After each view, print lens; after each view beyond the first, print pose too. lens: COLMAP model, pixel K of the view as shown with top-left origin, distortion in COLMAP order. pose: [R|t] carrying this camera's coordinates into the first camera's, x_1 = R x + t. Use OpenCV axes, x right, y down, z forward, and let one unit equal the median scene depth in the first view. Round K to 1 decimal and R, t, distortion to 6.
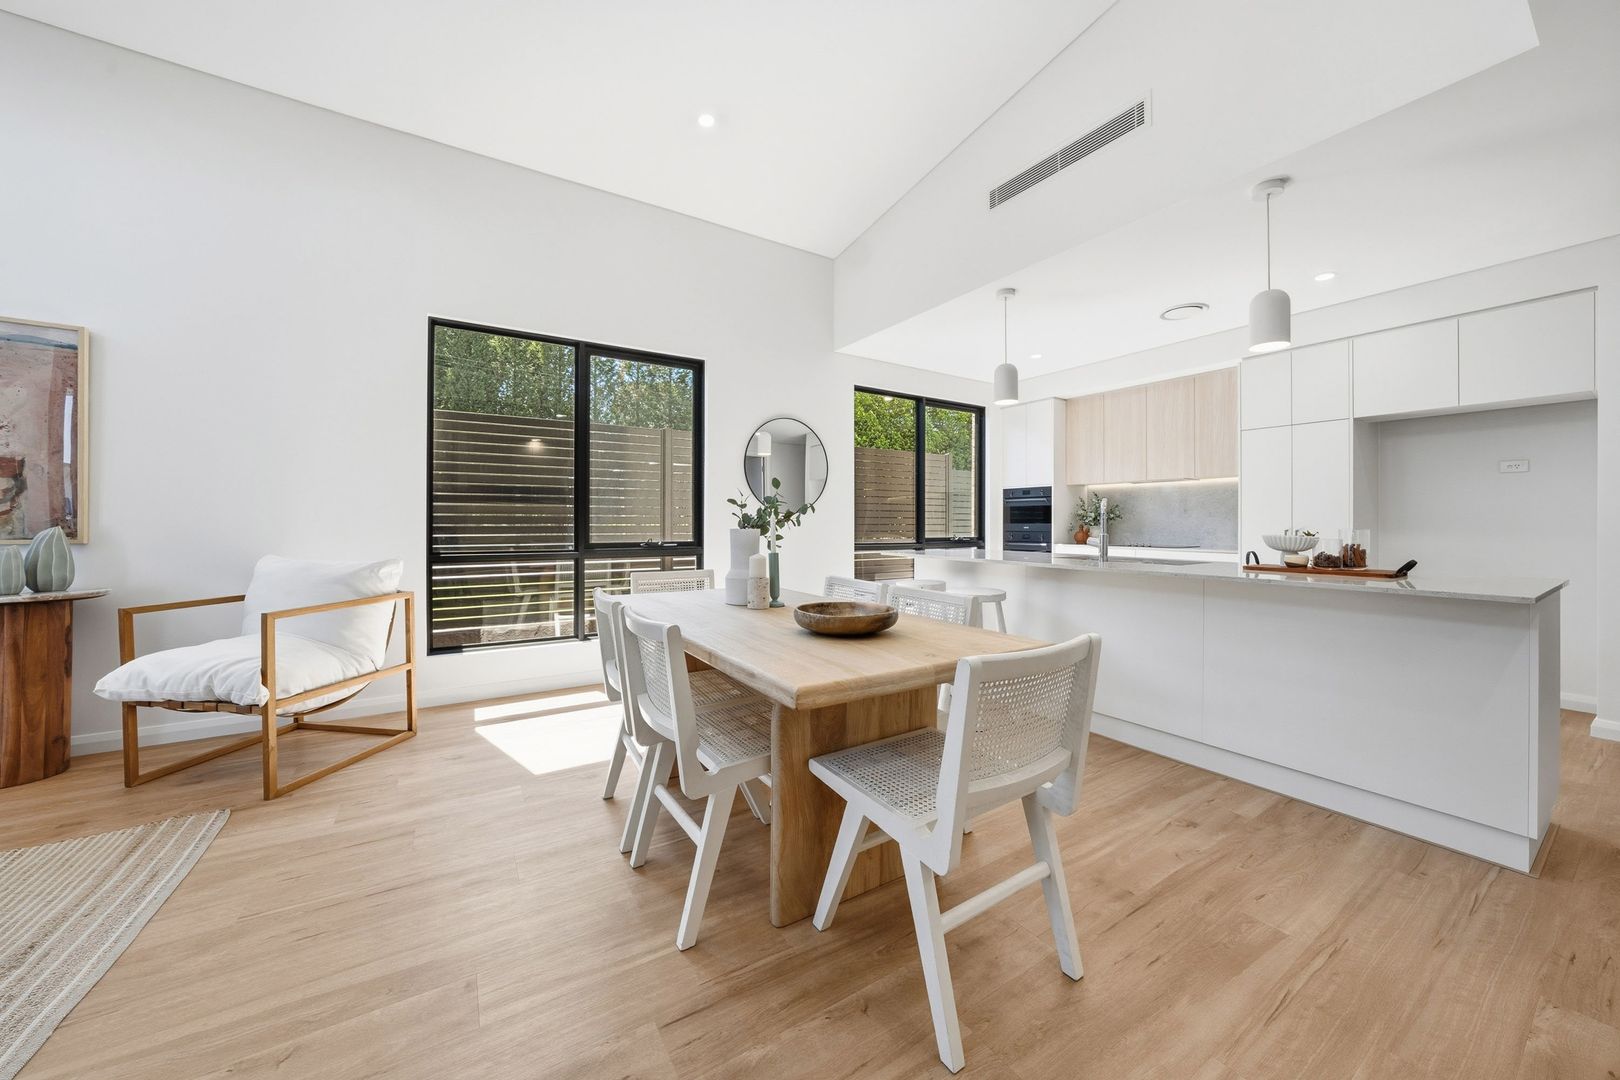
lens RADIAL K [[566.2, 0, 812.9], [0, 566.2, 525.5], [0, 0, 1]] dist [-0.018000, 0.002600]
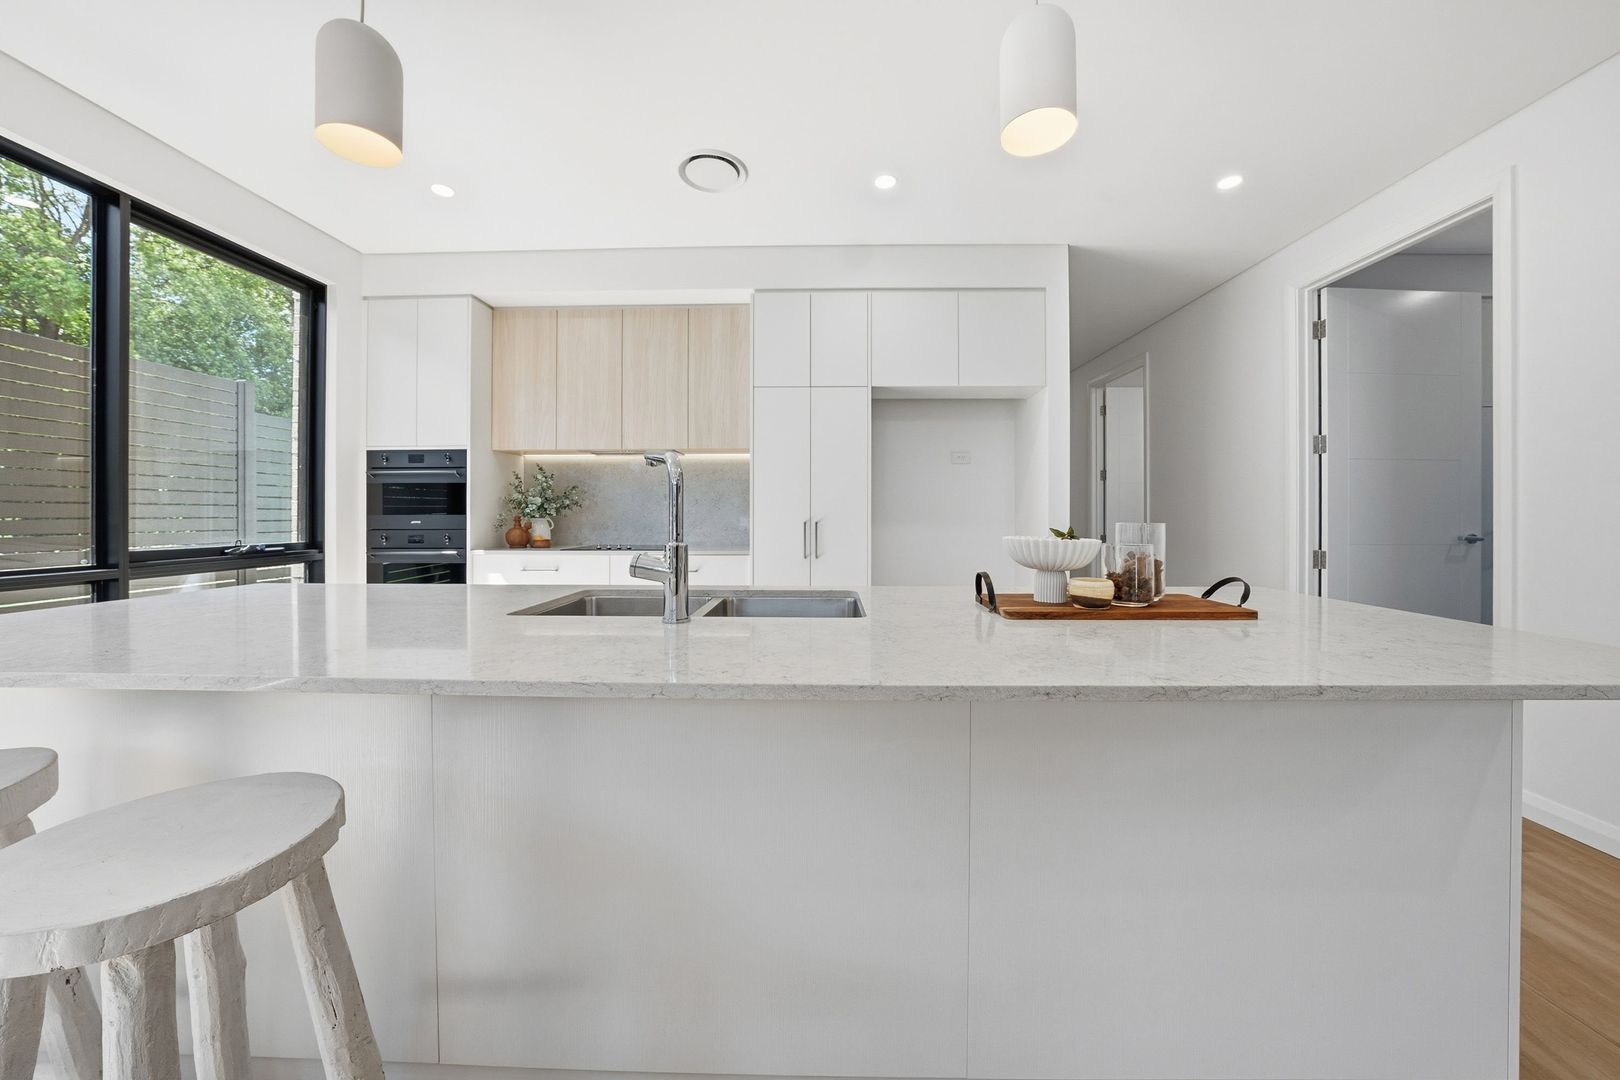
lens RADIAL K [[566.2, 0, 815.2], [0, 566.2, 507.1], [0, 0, 1]] dist [-0.018000, 0.002600]
pose [[0.549003, 0.003976, 0.835811, 0.139983], [0.008045, 0.999917, -0.010042, -0.003002], [-0.835782, 0.012237, 0.548925, 0.389686]]
